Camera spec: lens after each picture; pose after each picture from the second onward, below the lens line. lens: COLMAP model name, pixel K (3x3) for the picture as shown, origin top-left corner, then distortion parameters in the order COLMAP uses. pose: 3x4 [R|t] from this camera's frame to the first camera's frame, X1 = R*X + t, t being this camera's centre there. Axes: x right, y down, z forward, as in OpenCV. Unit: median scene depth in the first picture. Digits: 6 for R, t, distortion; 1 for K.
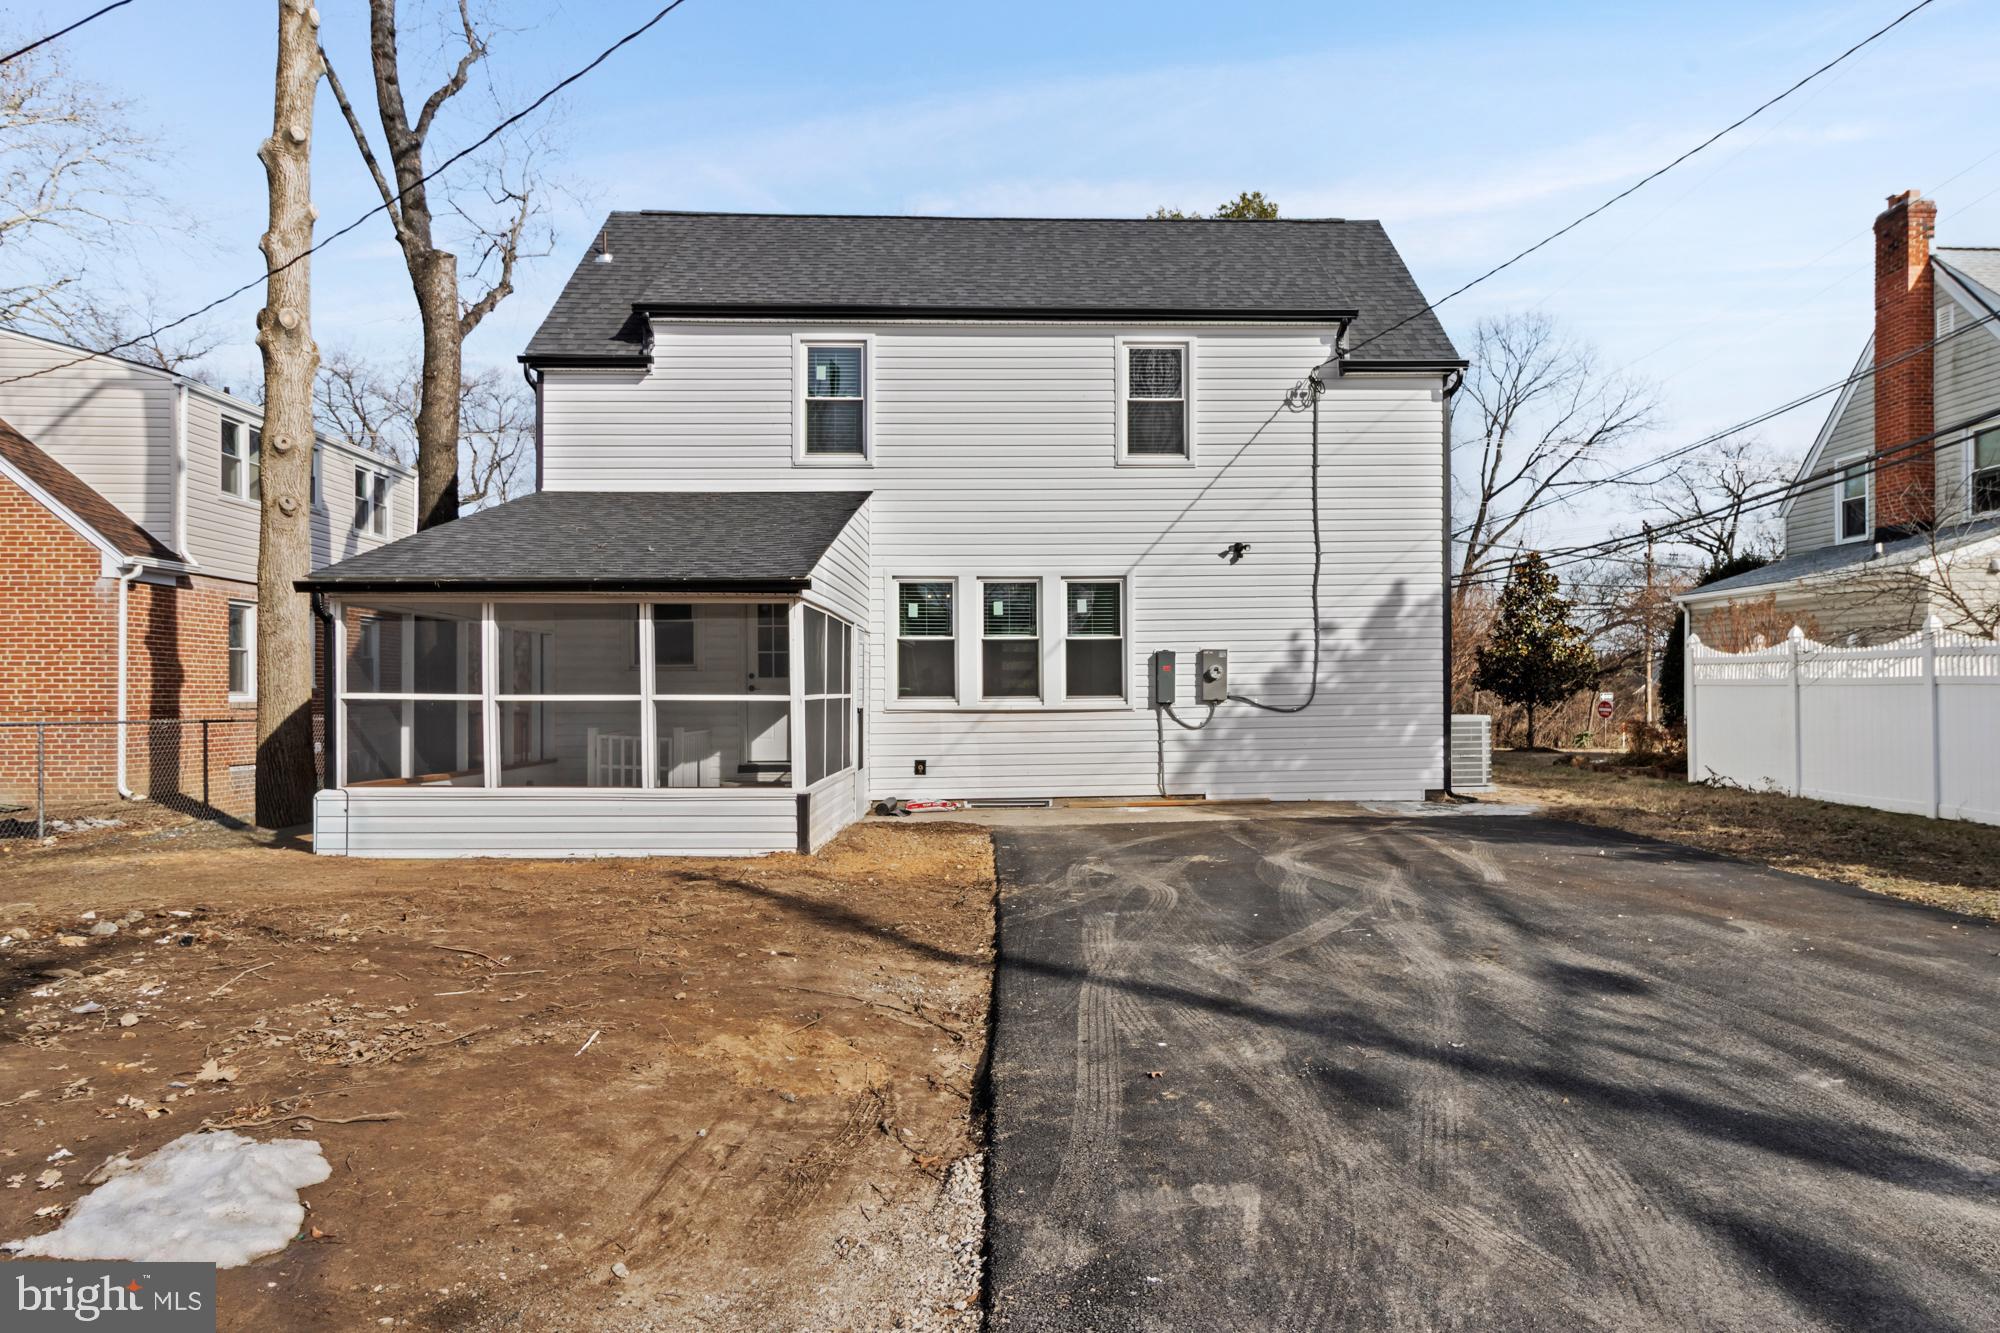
lens RADIAL K [[1278.4, 0, 1002.5], [0, 1278.4, 680.7], [0, 0, 1]] dist [-0.003822, 0.007850]
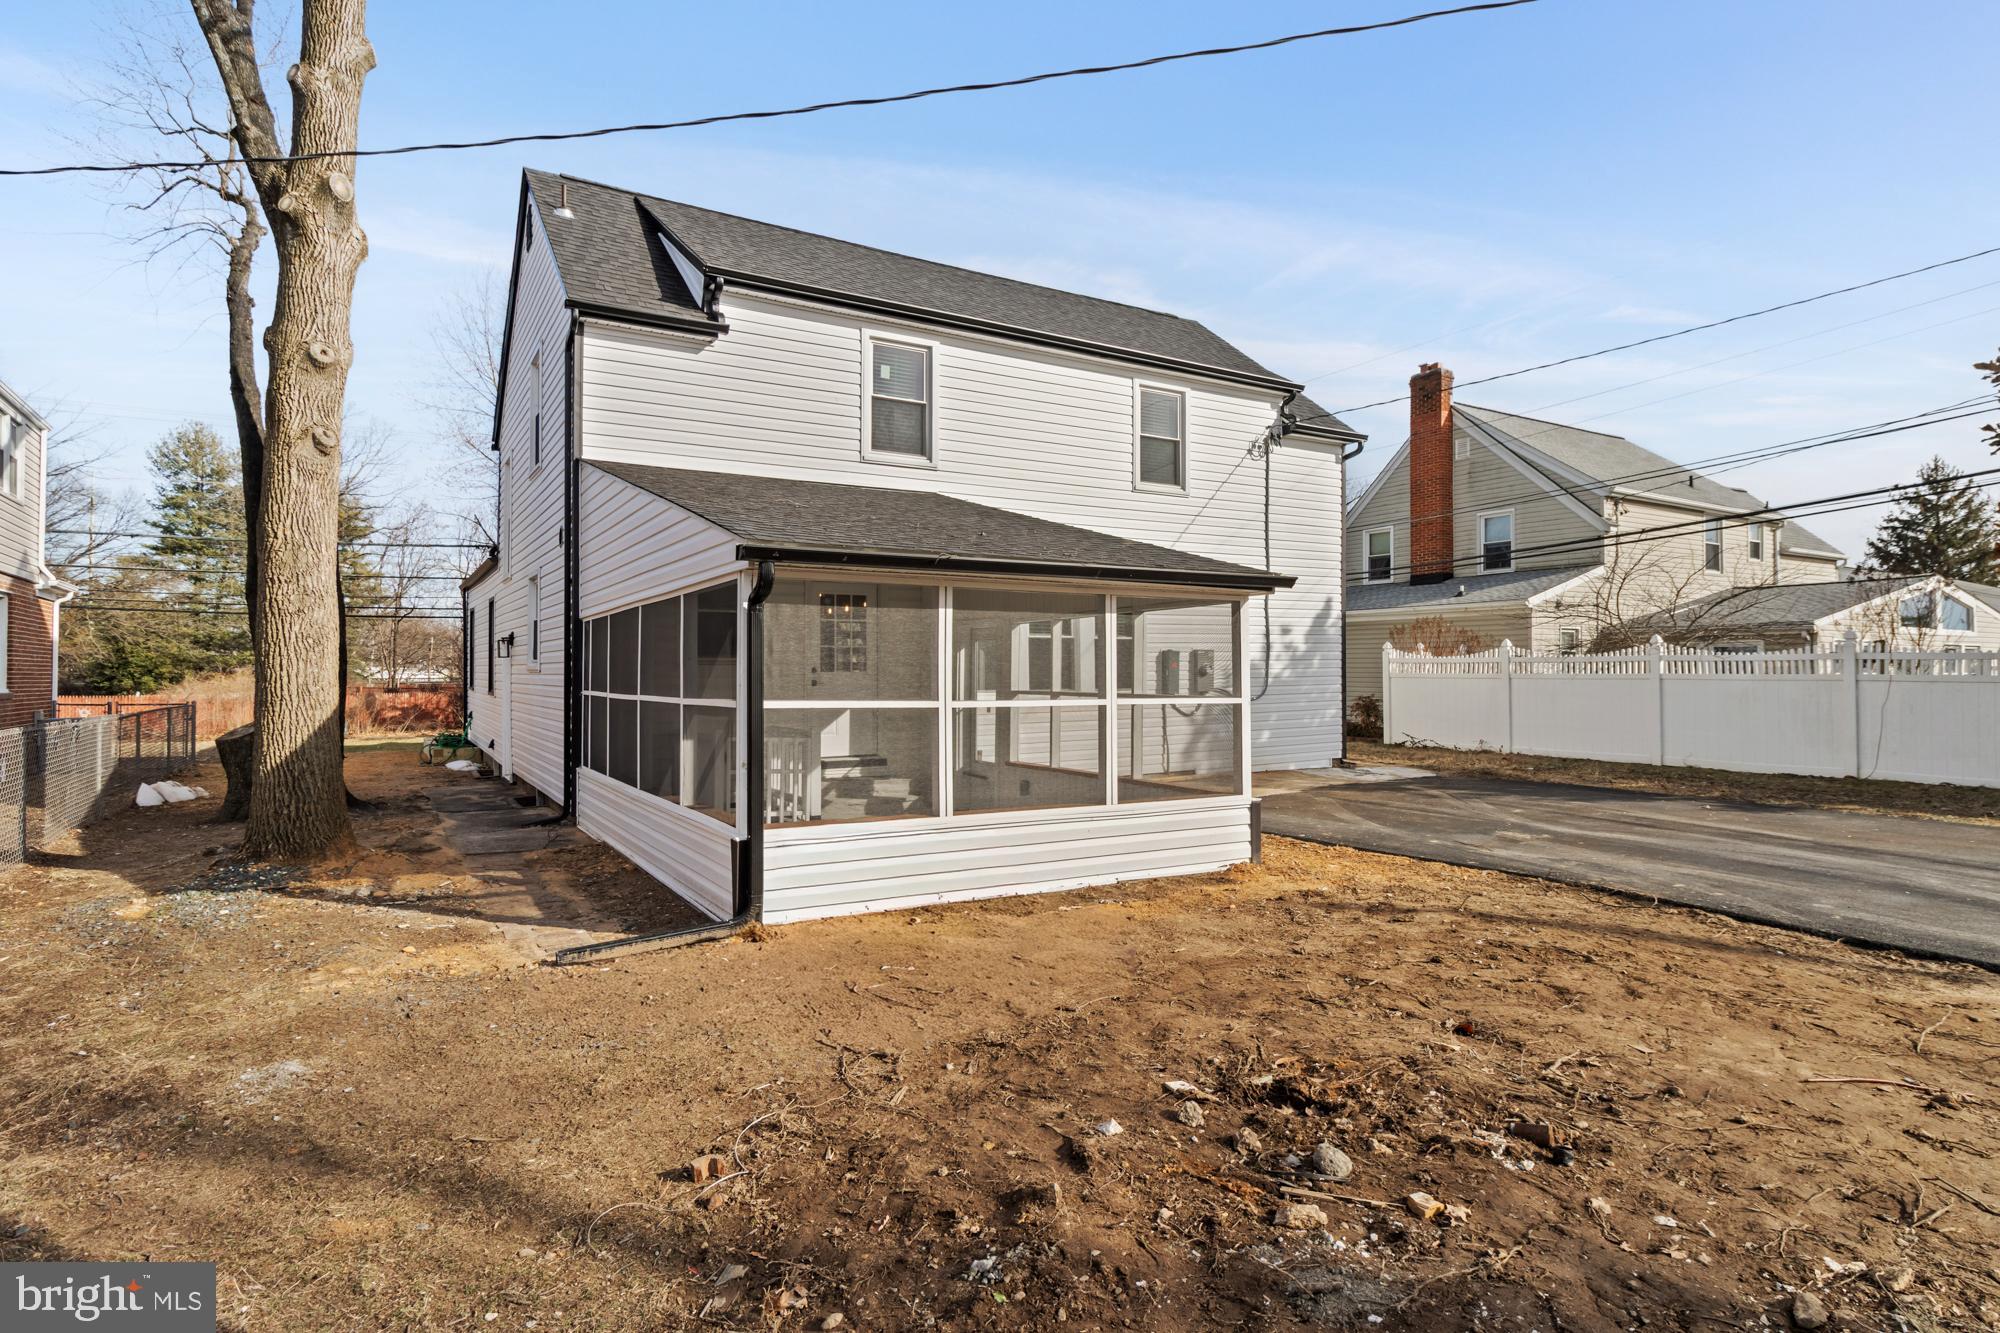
lens RADIAL K [[954.0, 0, 1008.3], [0, 954.0, 656.7], [0, 0, 1]] dist [0.001440, -0.000380]
pose [[0.879547, 0.009037, 0.475726, -0.423088], [-0.004459, 0.999932, -0.010750, -0.007138], [-0.475791, 0.007334, 0.879528, 0.294483]]
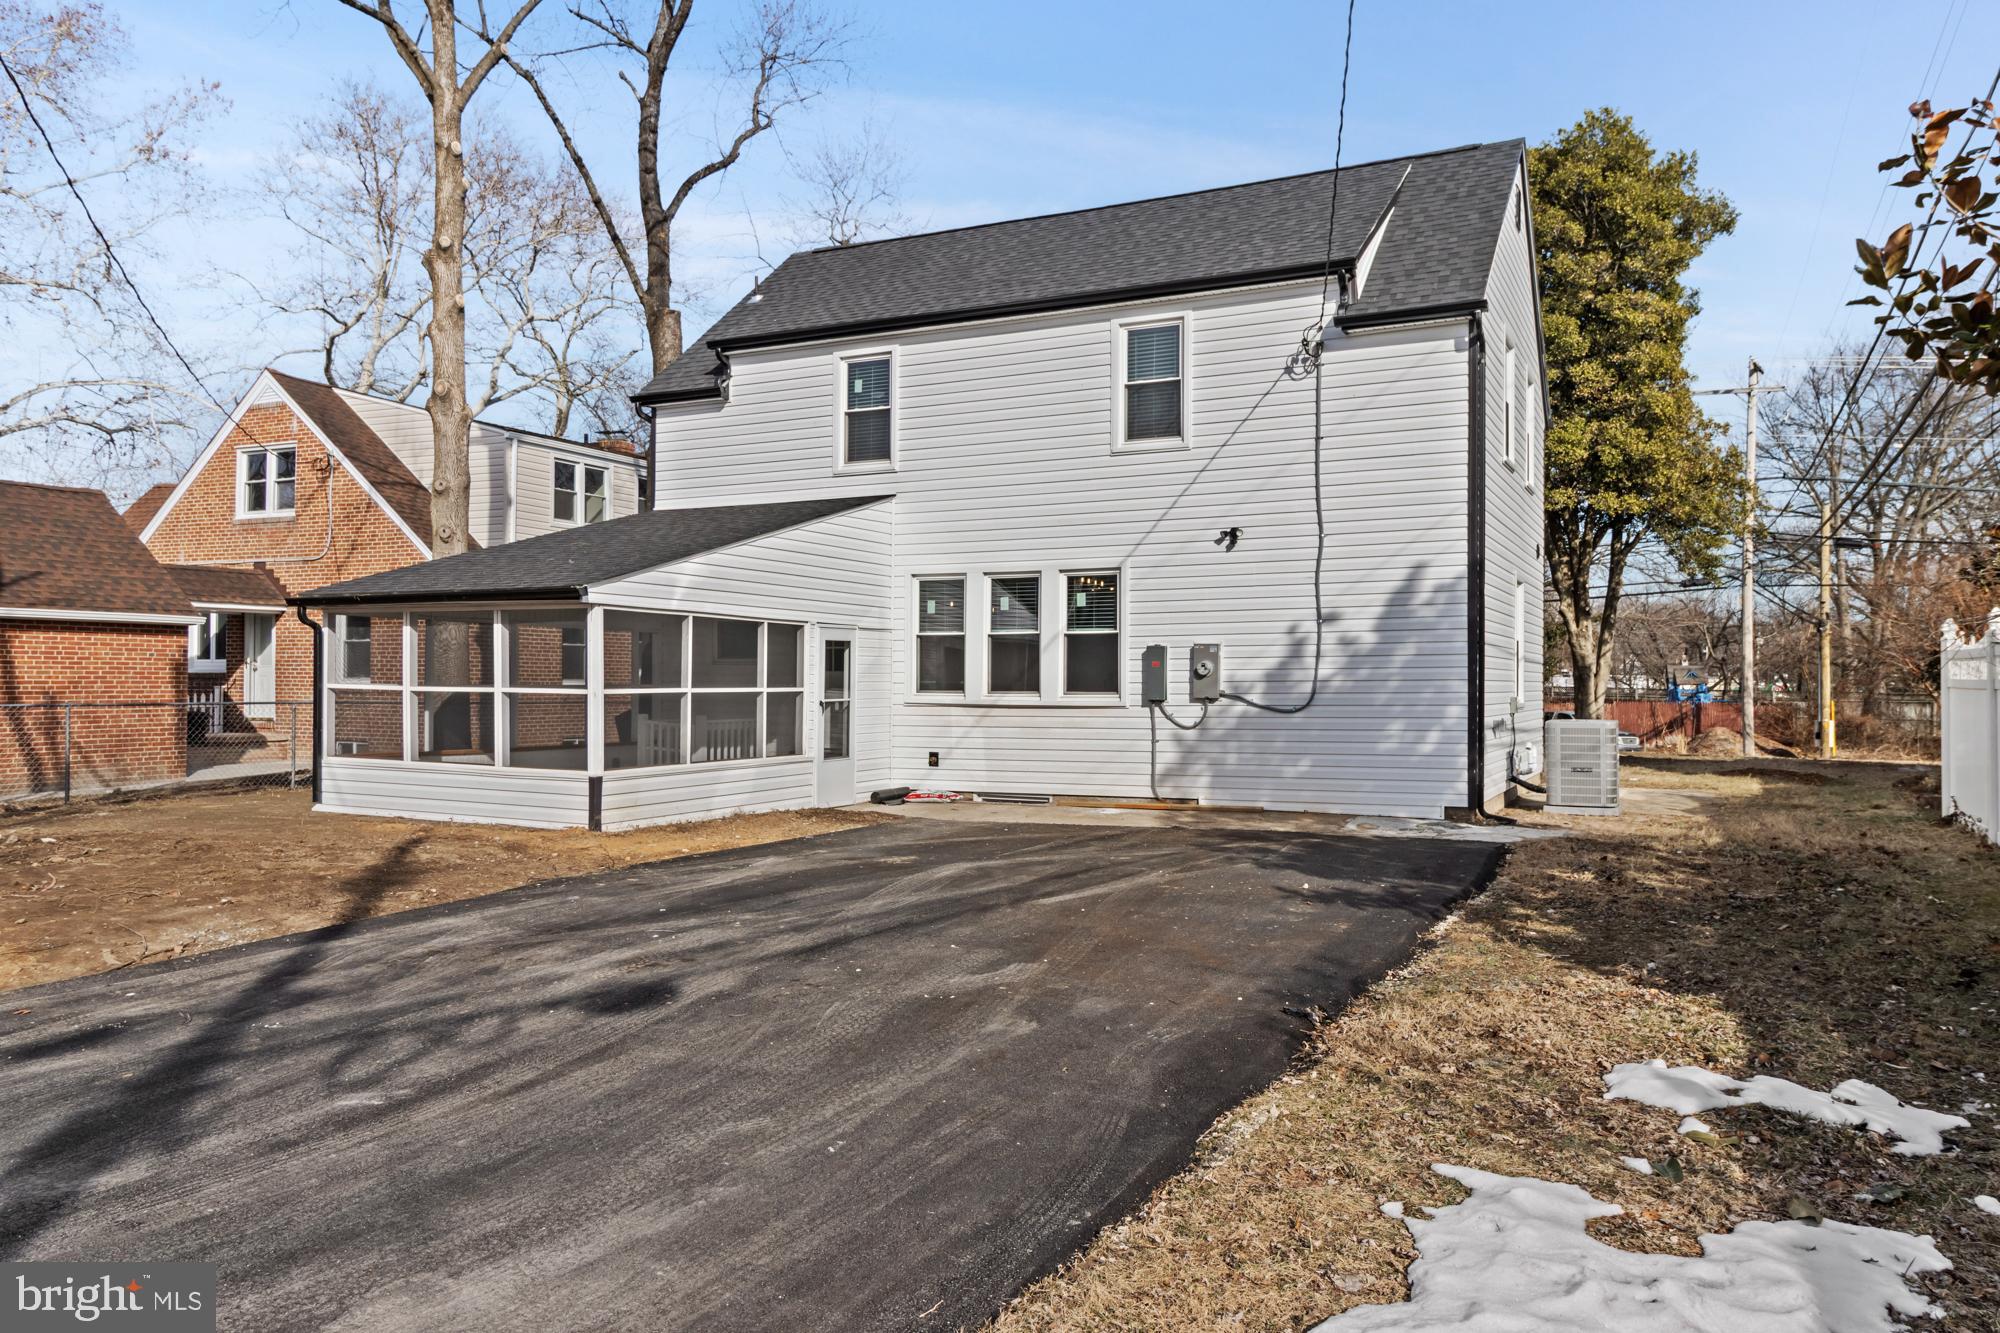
lens RADIAL K [[1276.6, 0, 982.8], [0, 1276.6, 661.2], [0, 0, 1]] dist [-0.001267, 0.001314]
pose [[0.892699, 0.001637, -0.450650, 0.436444], [-0.004335, 0.999978, -0.004954, -0.006341], [0.450632, 0.006376, 0.892687, 0.097257]]
